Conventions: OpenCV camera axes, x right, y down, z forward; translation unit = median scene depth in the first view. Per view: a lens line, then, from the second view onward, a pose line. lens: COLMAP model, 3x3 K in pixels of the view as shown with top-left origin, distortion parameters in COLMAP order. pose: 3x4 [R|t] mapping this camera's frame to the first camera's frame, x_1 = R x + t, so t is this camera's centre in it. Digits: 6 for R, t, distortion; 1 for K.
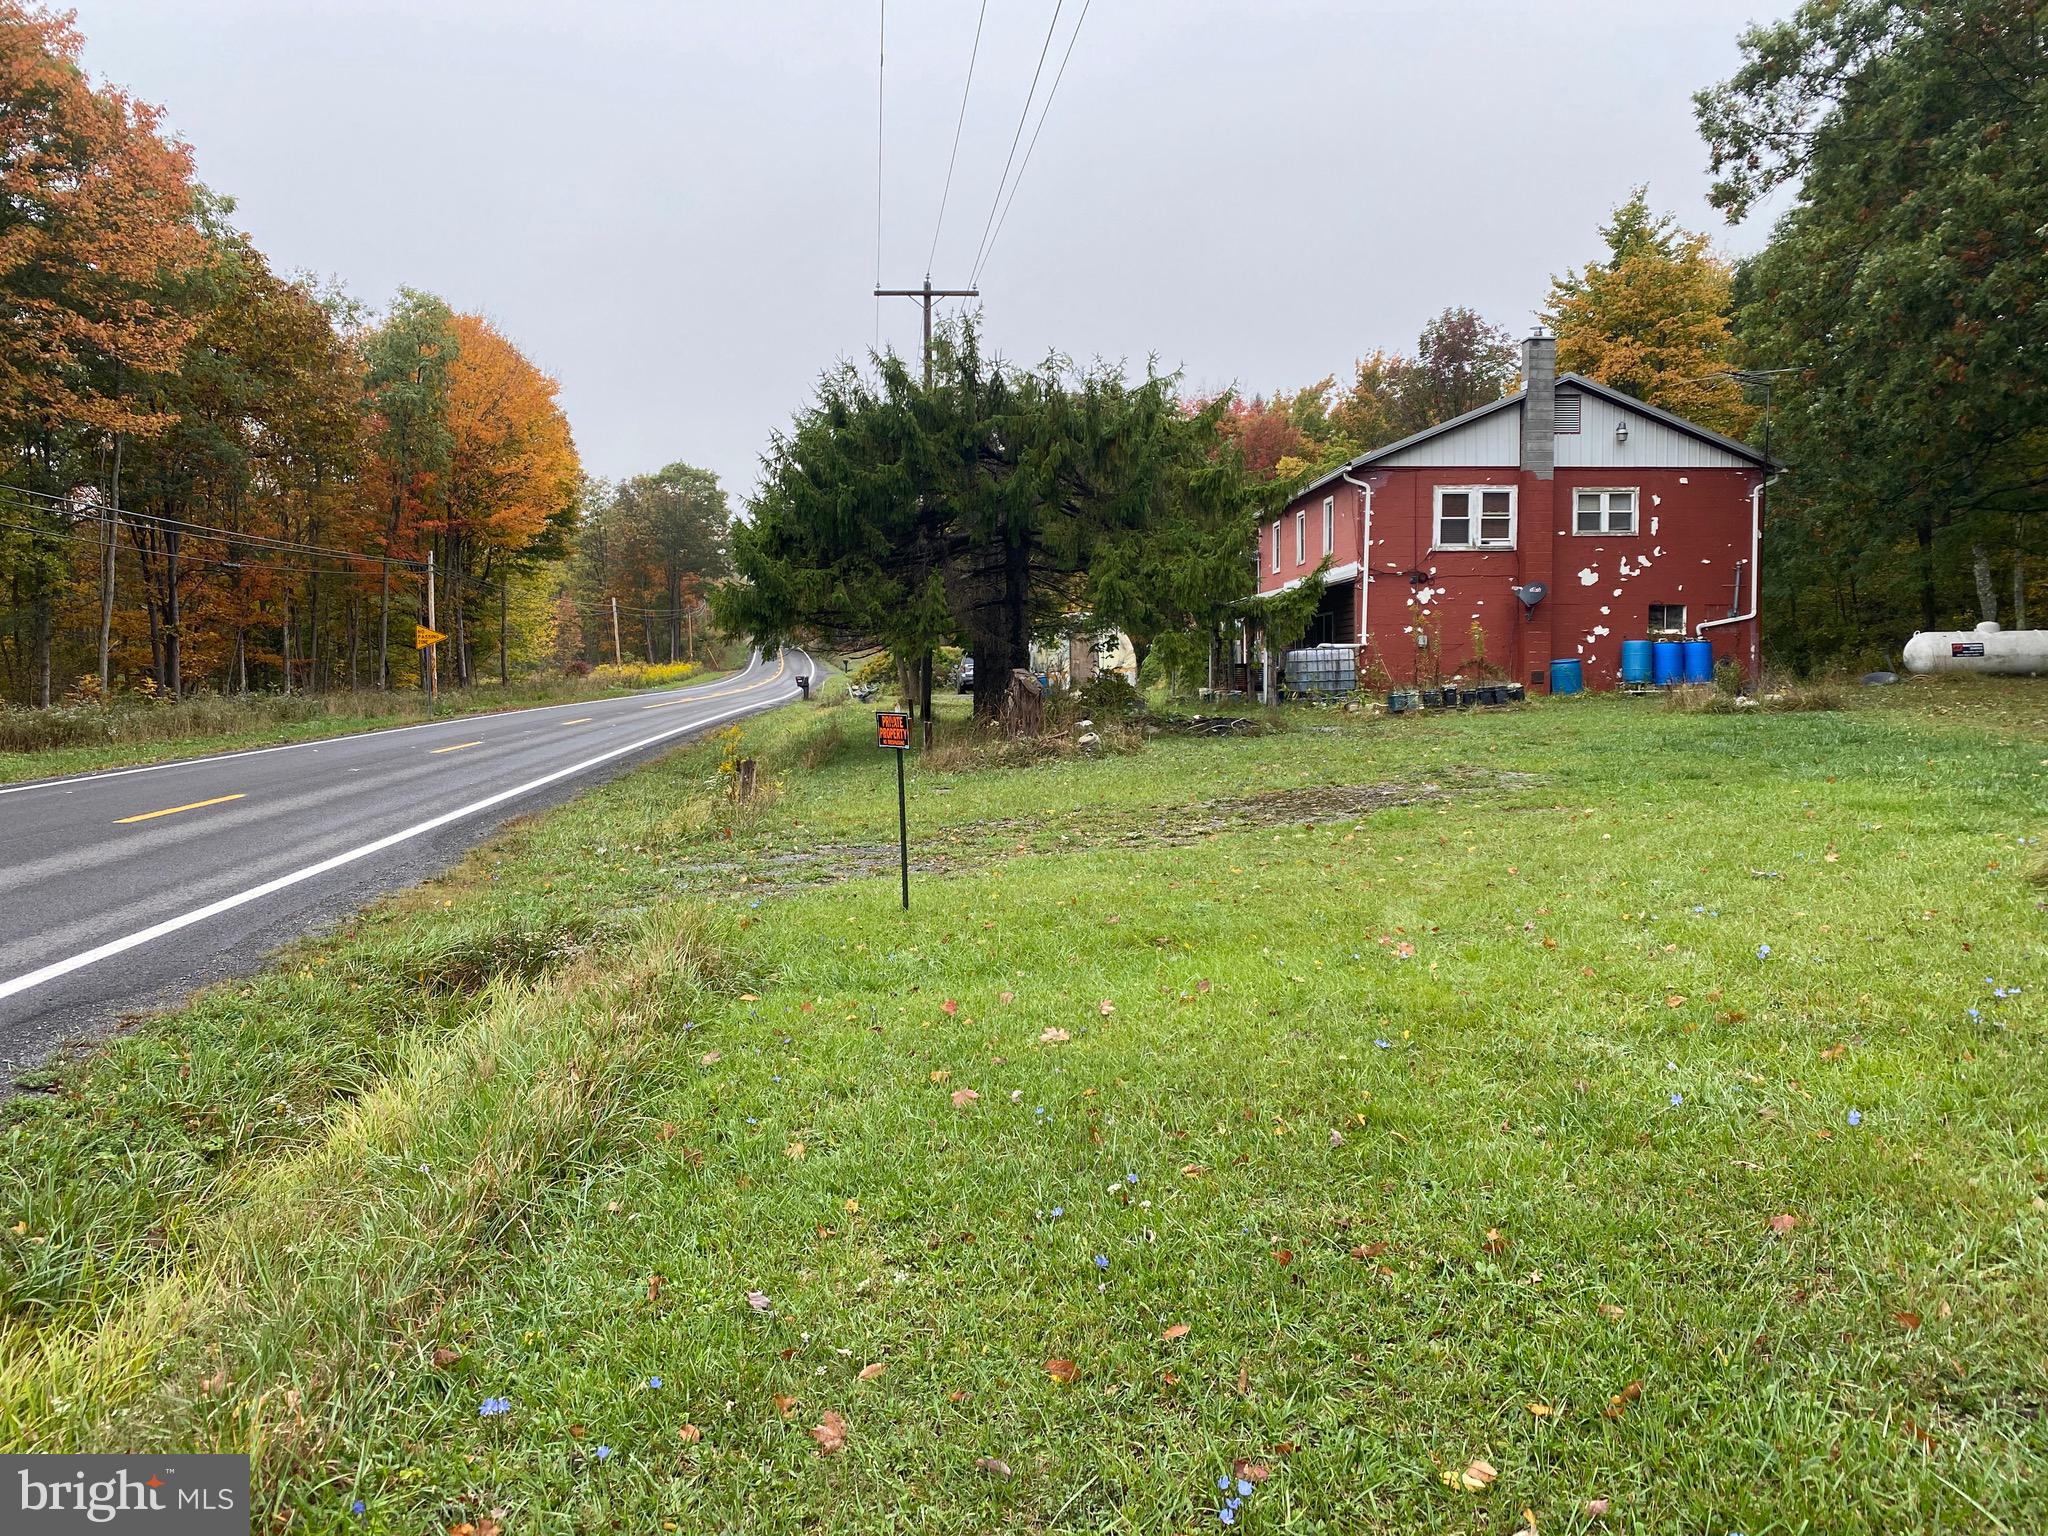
lens RADIAL K [[1503.6, 0, 1030.3], [0, 1503.6, 774.2], [0, 0, 1]] dist [0.006120, -0.036646]
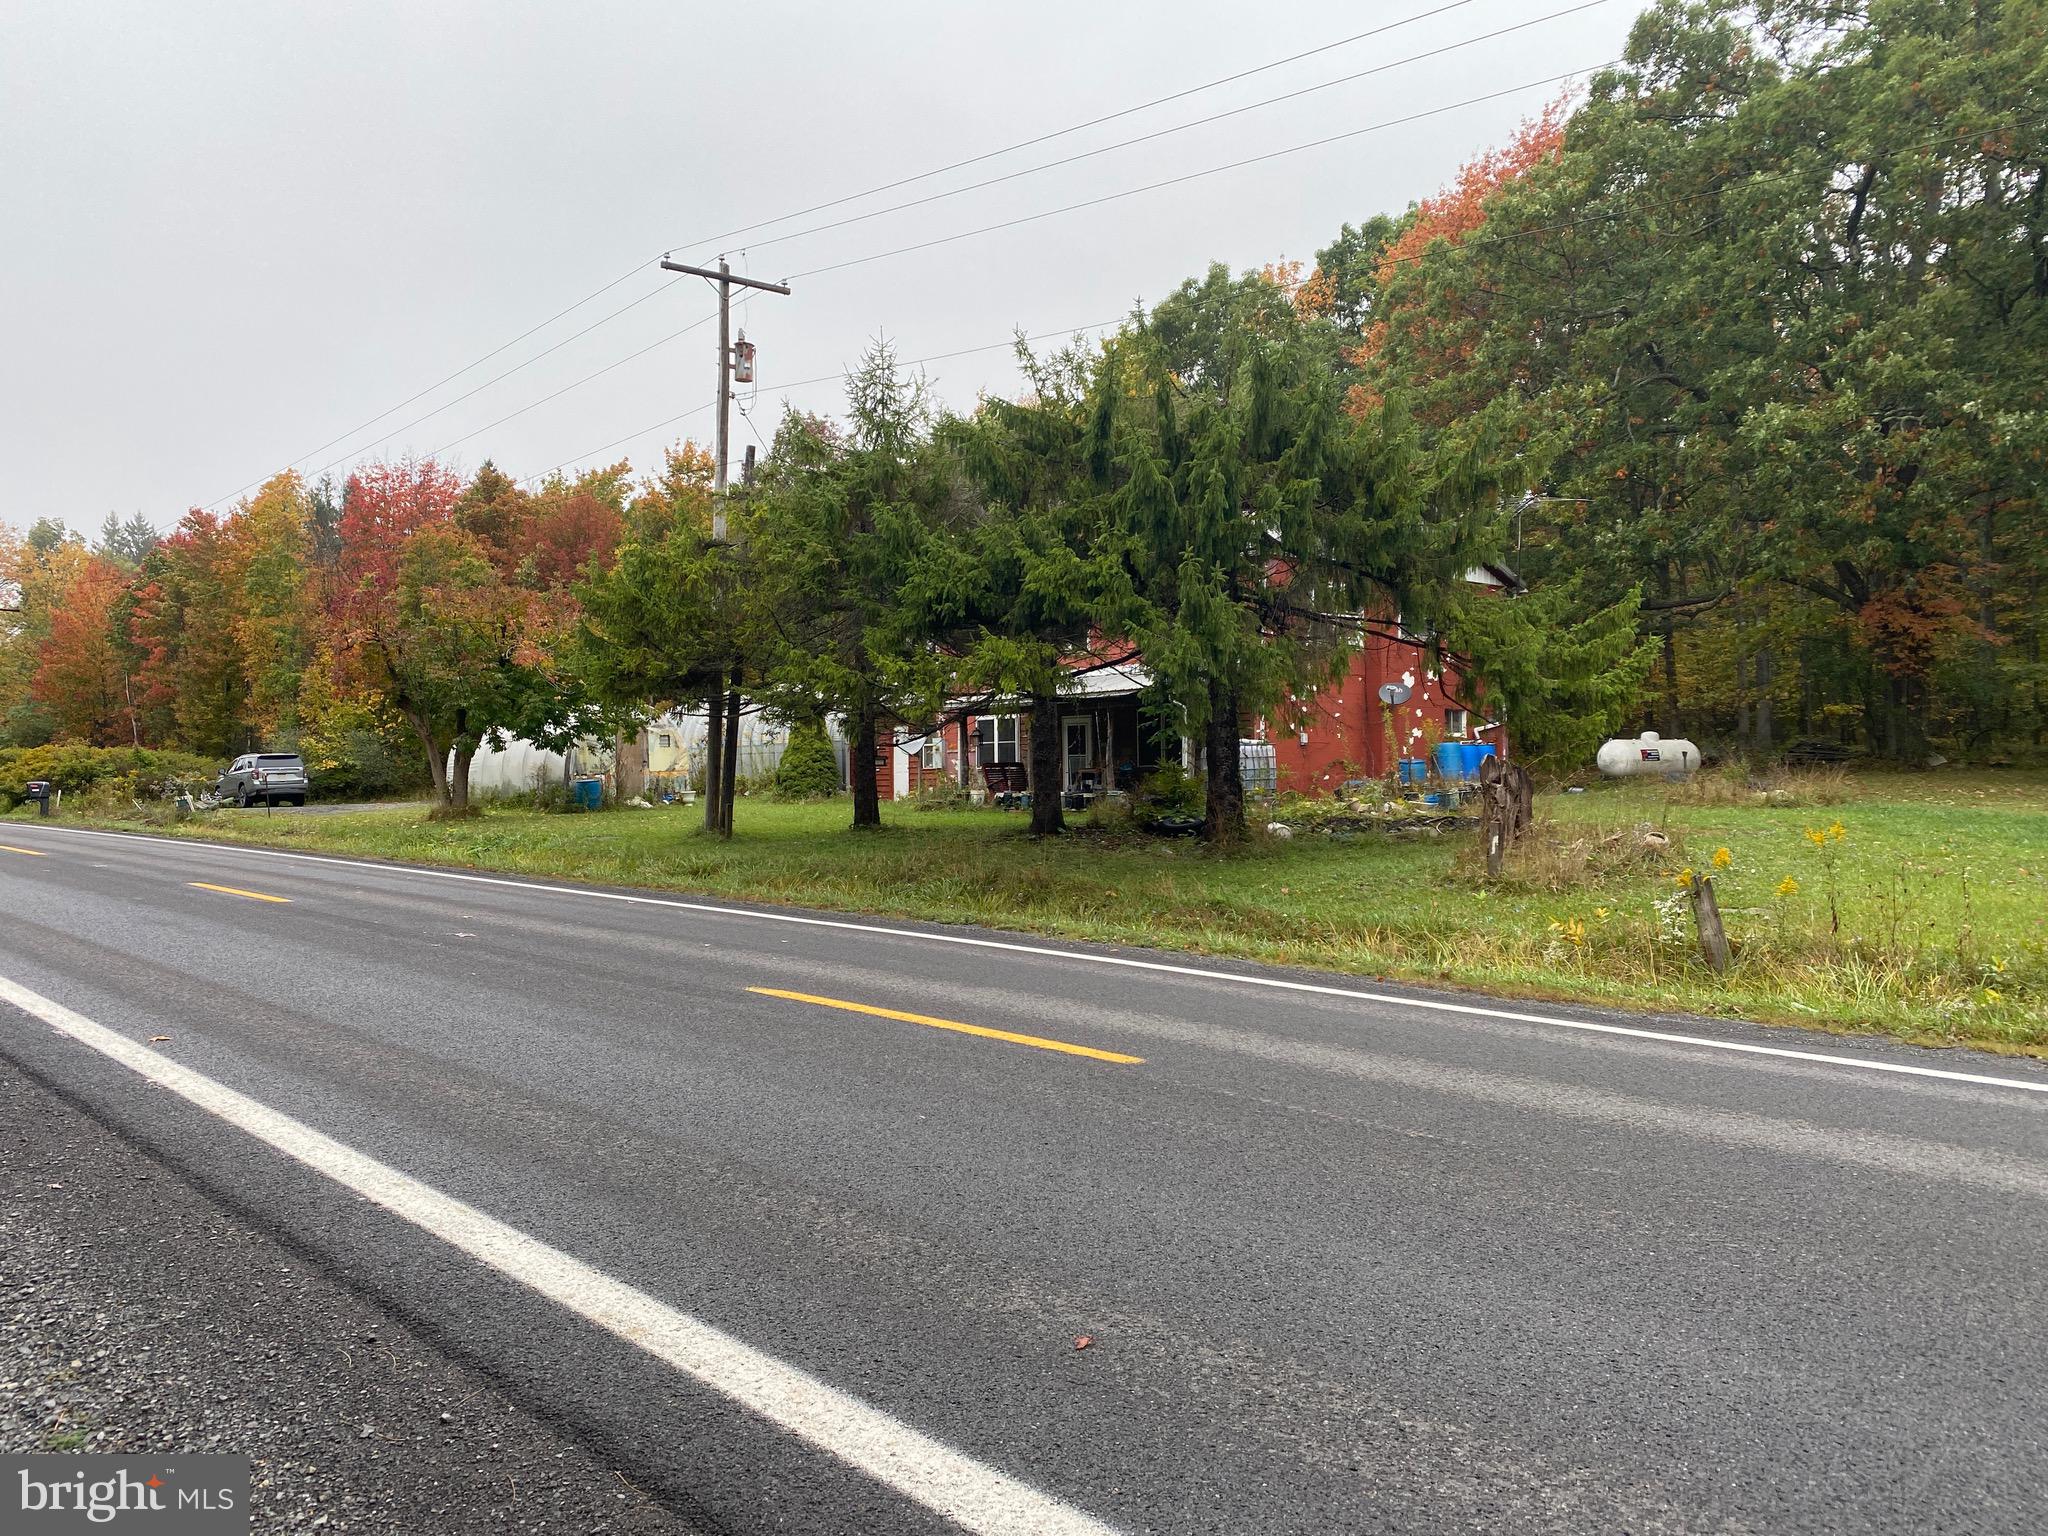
lens RADIAL K [[1503.6, 0, 1023.6], [0, 1503.6, 779.2], [0, 0, 1]] dist [0.006120, -0.036646]
pose [[0.790025, 0.002181, 0.613071, -0.472834], [0.041721, 0.997484, -0.057312, -0.016419], [-0.611653, 0.070856, 0.787947, 0.363372]]
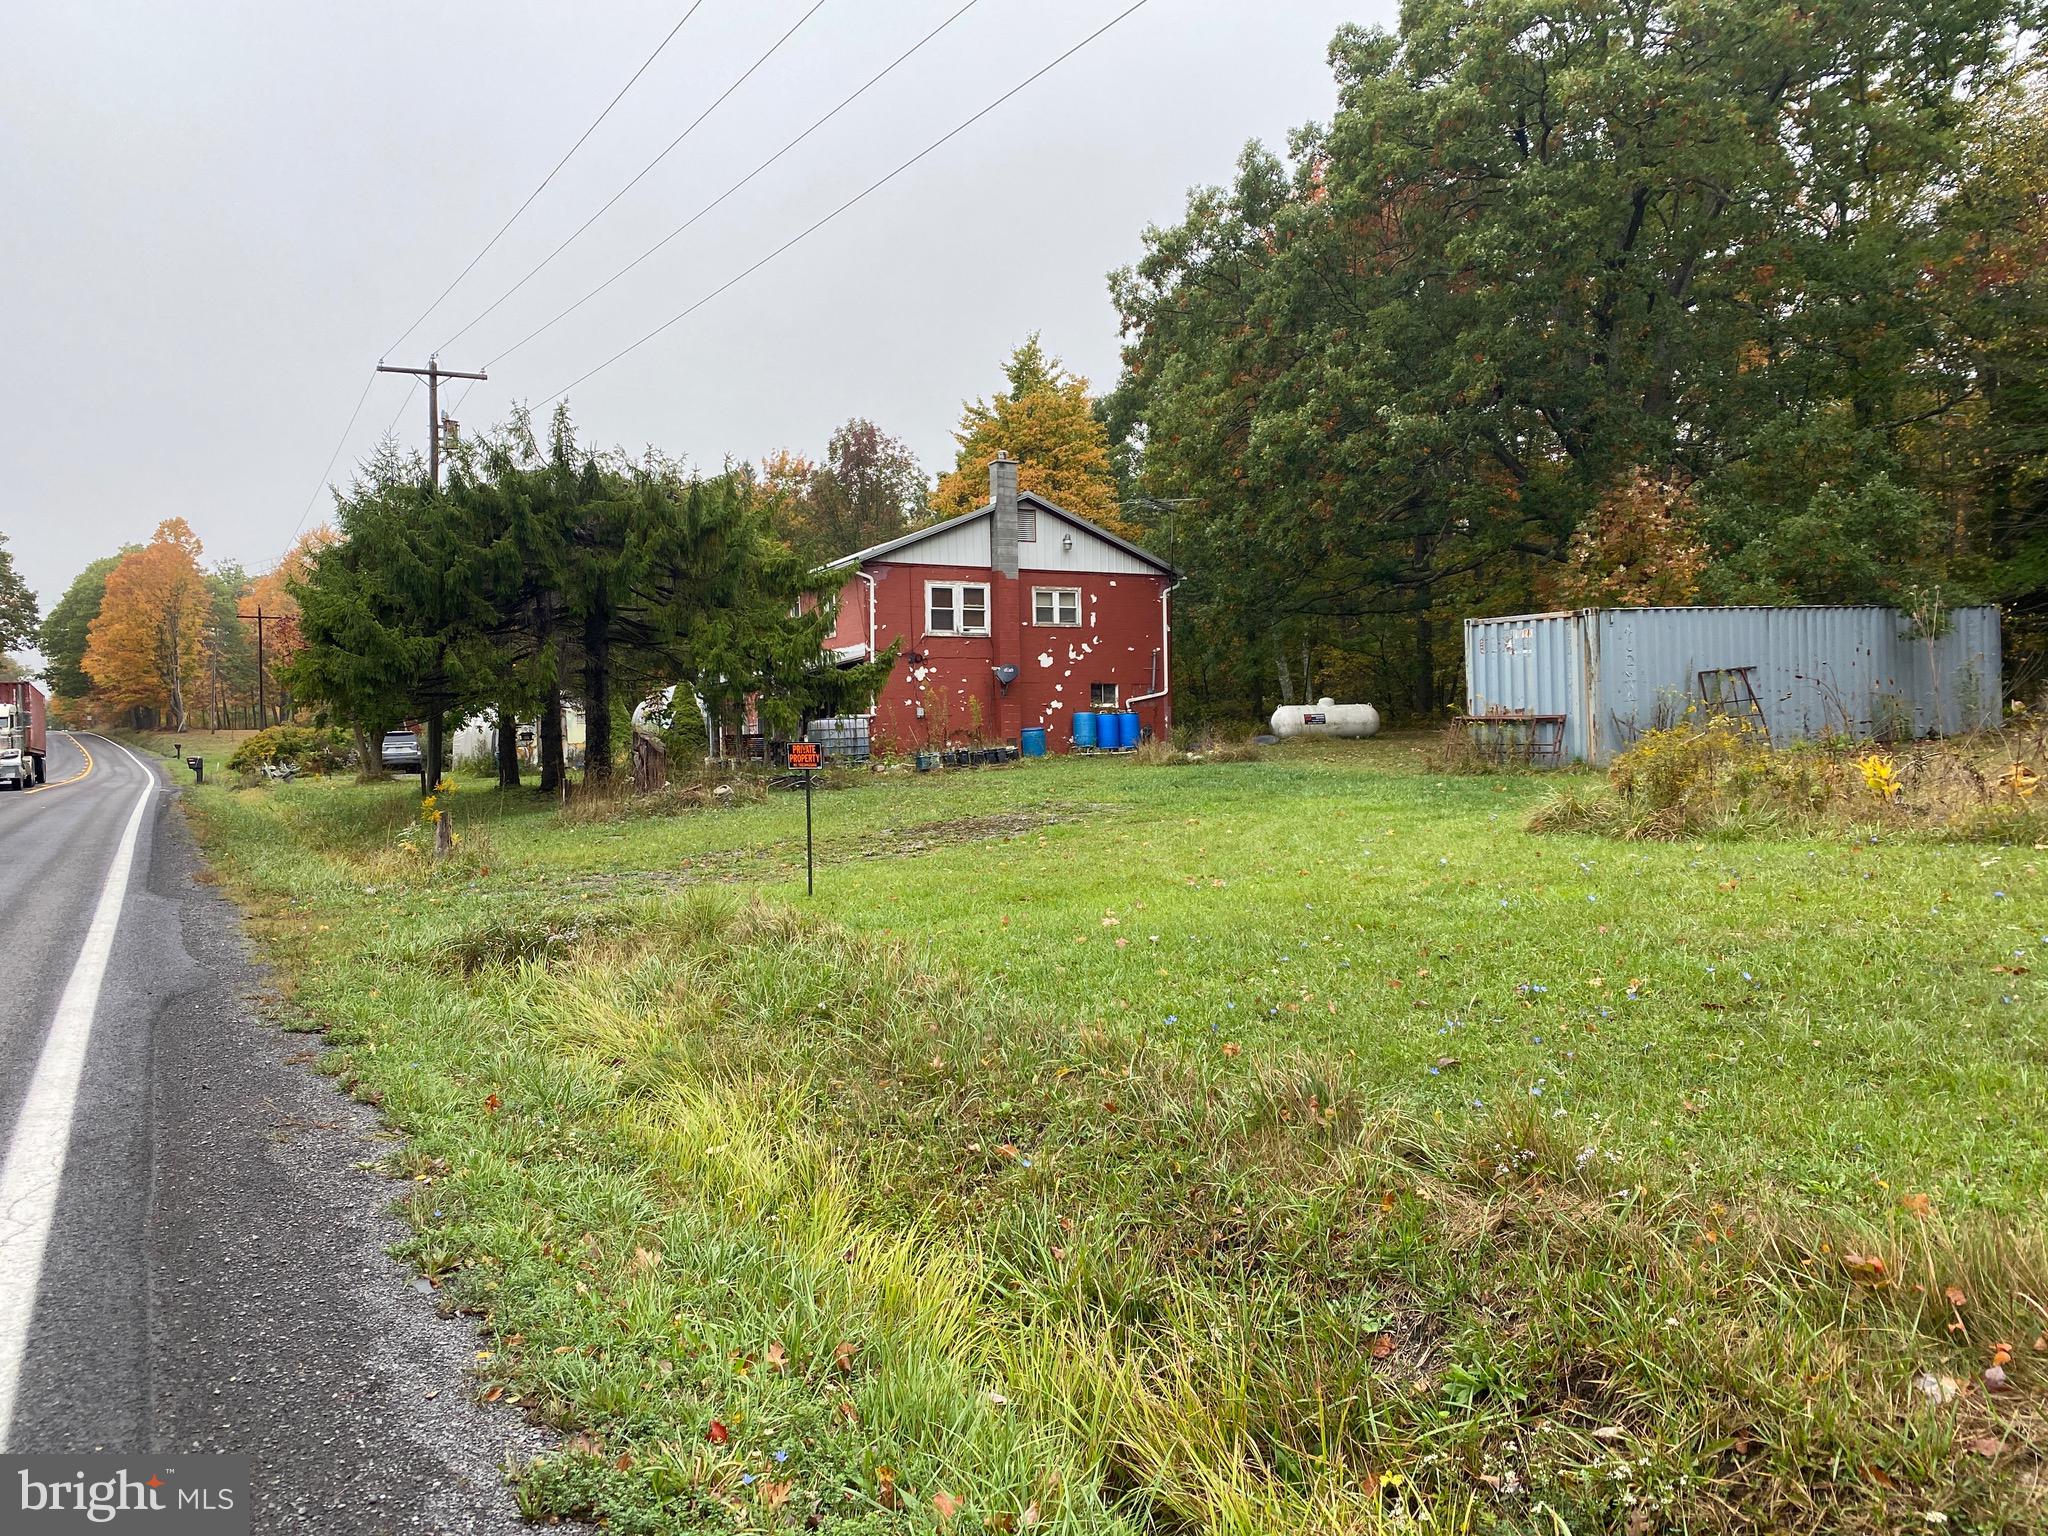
lens RADIAL K [[1503.6, 0, 1012.3], [0, 1503.6, 810.7], [0, 0, 1]] dist [0.006120, -0.036646]
pose [[0.912536, -0.024074, 0.408288, -0.150928], [0.037782, 0.998959, -0.025543, 0.019683], [-0.407248, 0.038735, 0.912496, -0.086213]]
